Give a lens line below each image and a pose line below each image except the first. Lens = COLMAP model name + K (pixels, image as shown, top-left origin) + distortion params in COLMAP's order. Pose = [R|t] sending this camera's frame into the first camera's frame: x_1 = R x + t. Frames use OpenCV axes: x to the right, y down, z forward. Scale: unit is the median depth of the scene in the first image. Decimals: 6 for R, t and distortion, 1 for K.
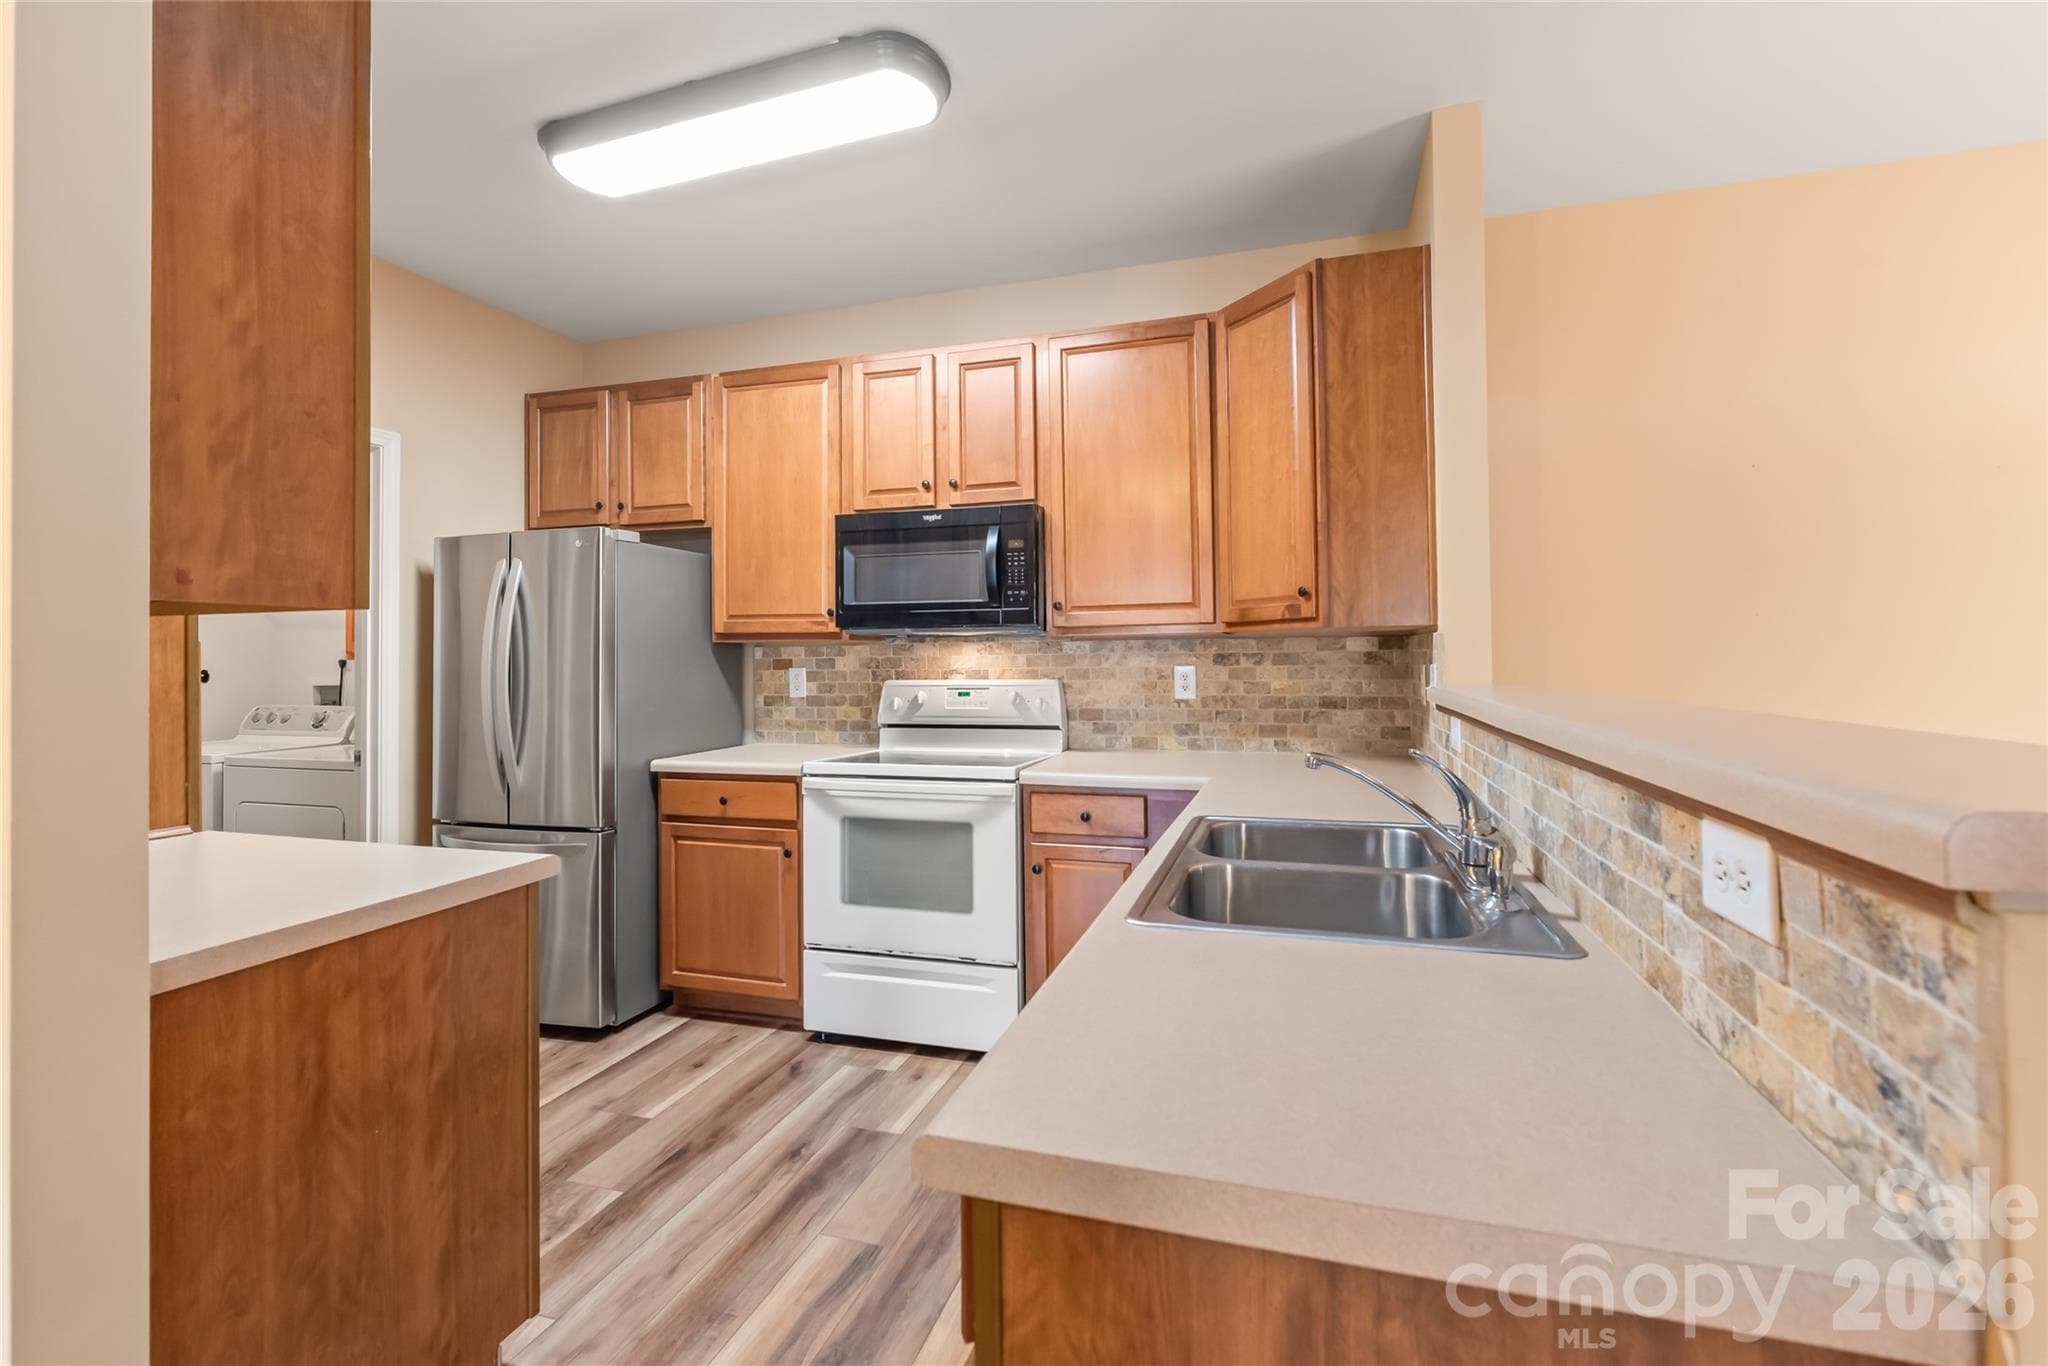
lens RADIAL K [[887.4, 0, 1033.9], [0, 887.4, 647.1], [0, 0, 1]] dist [0.001497, -0.001218]
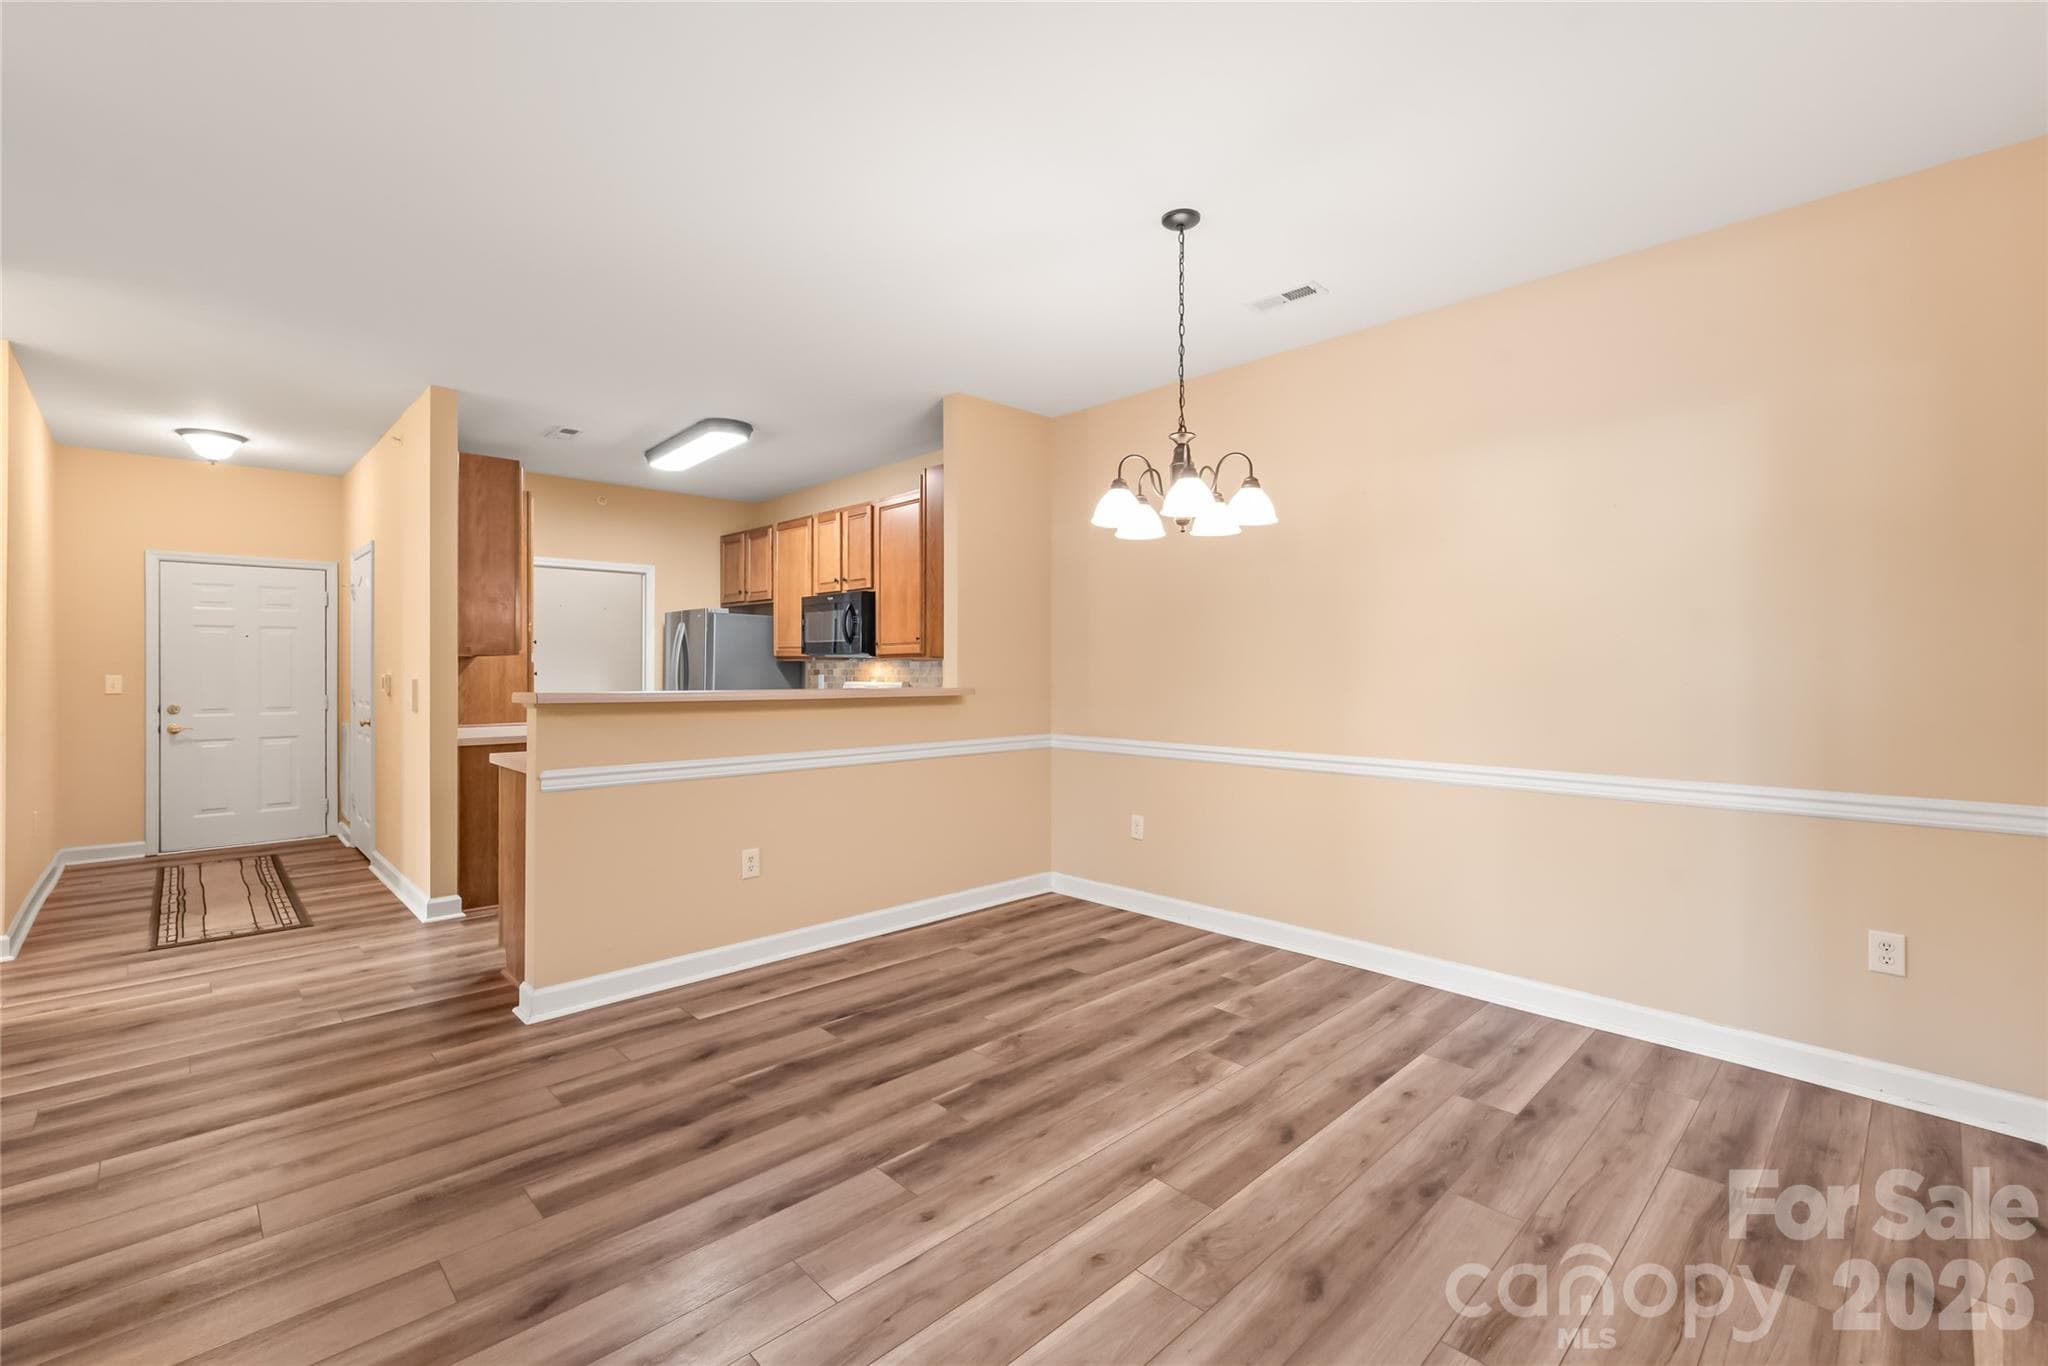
lens RADIAL K [[887.4, 0, 1027.6], [0, 887.4, 666.5], [0, 0, 1]] dist [0.001497, -0.001218]
pose [[0.872246, 0.007994, -0.489001, 1.216085], [-0.003098, 0.999937, 0.010821, -0.017847], [0.489057, -0.007923, 0.872216, -0.488151]]
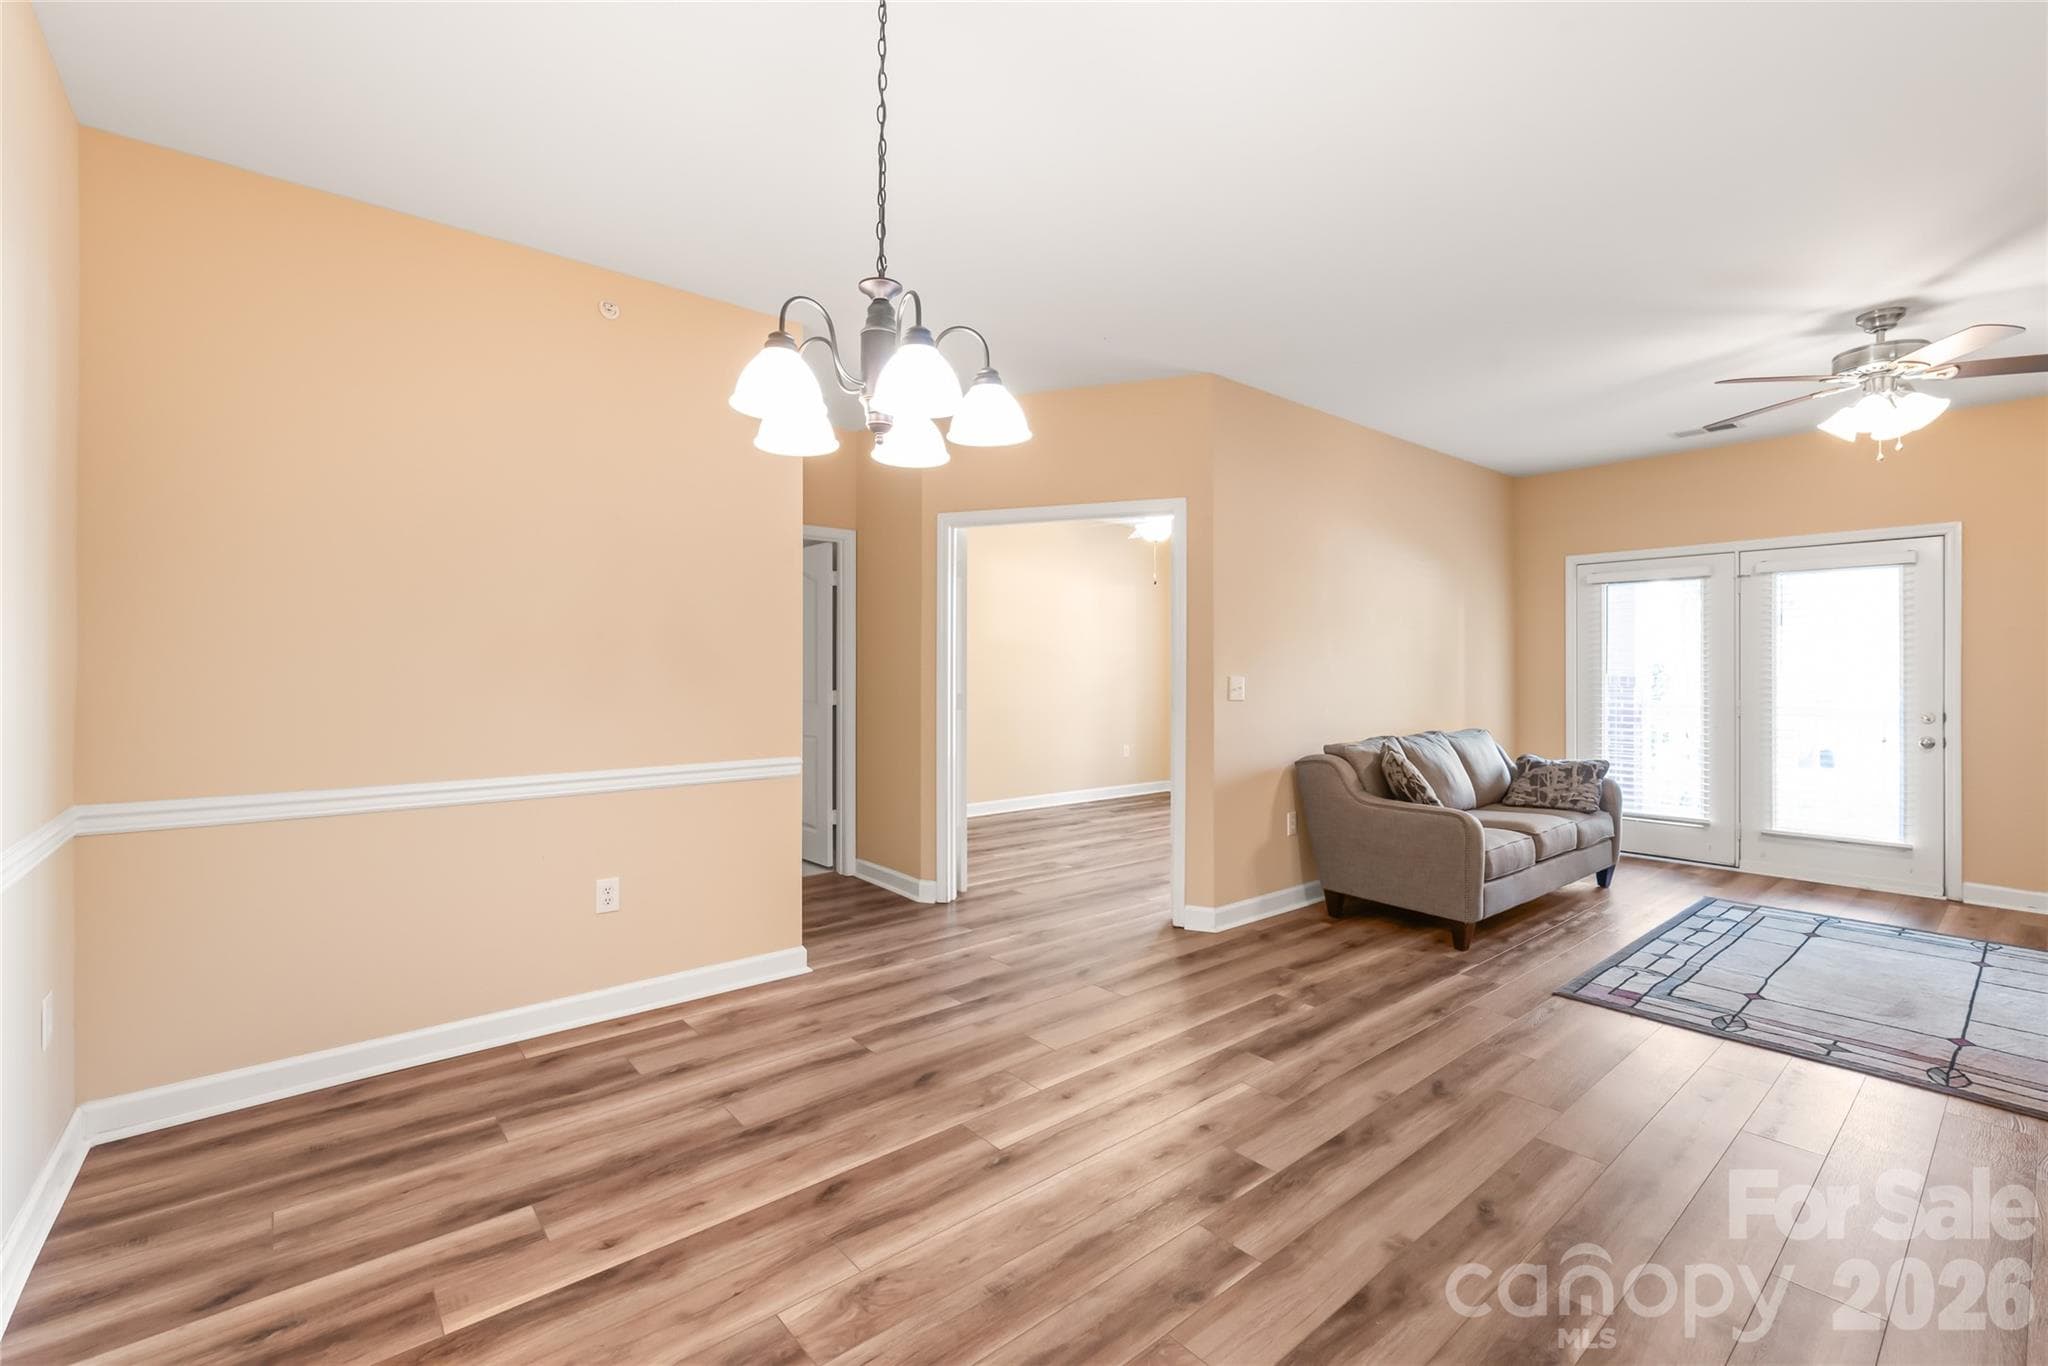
lens RADIAL K [[887.4, 0, 1027.7], [0, 887.4, 664.1], [0, 0, 1]] dist [0.001497, -0.001218]
pose [[-0.837024, 0.011137, 0.547053, 0.526815], [0.001399, 0.999833, -0.018214, 0.002159], [-0.547164, -0.014480, -0.836900, 0.797879]]
